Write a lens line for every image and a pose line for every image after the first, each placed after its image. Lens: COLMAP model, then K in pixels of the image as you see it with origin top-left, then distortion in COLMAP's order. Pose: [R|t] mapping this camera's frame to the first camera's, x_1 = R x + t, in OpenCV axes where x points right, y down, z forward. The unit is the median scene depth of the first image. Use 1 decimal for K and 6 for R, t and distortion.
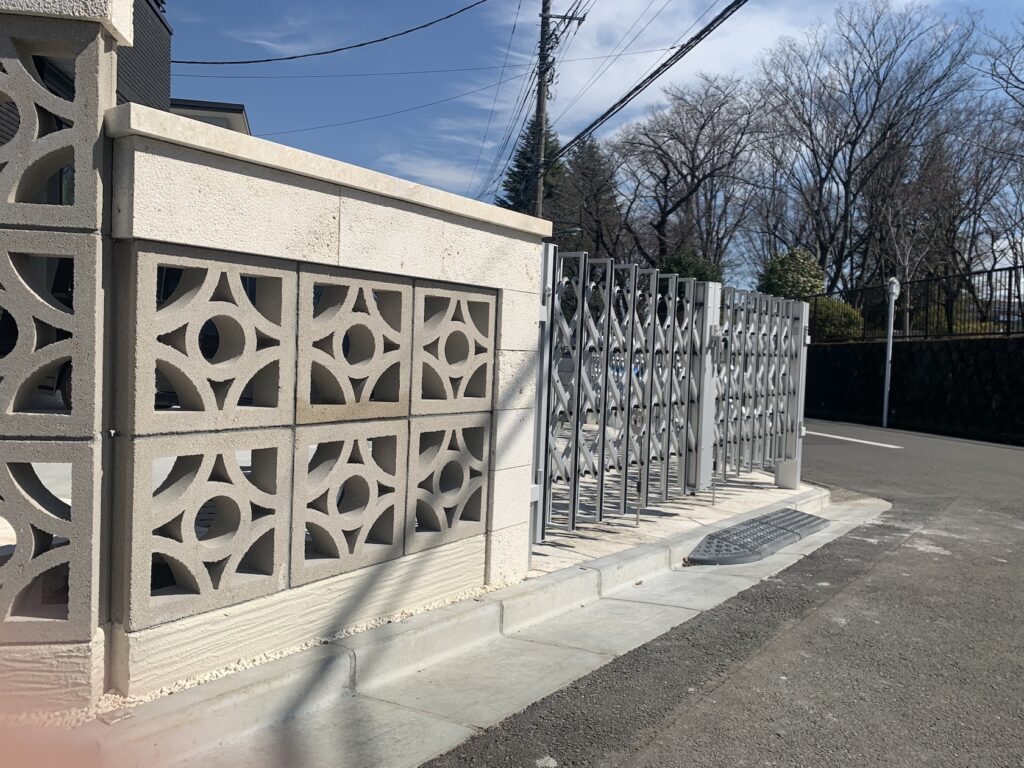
lens RADIAL K [[785.8, 0, 508.9], [0, 785.8, 380.3], [0, 0, 1]] dist [0.057710, -0.054872]
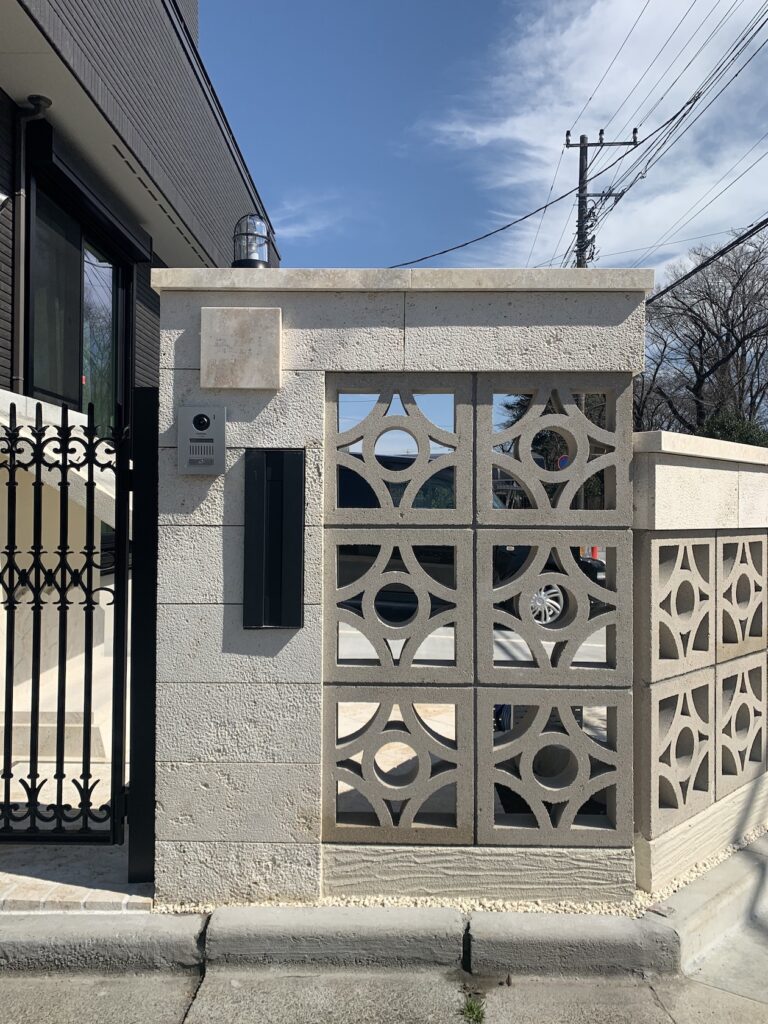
lens RADIAL K [[785.8, 0, 382.7], [0, 785.8, 507.2], [0, 0, 1]] dist [0.057710, -0.054872]
pose [[0.987262, -0.029202, -0.156398, -0.536353], [0.021668, 0.998531, -0.049667, -0.123757], [0.157619, 0.045646, 0.986444, -0.263890]]
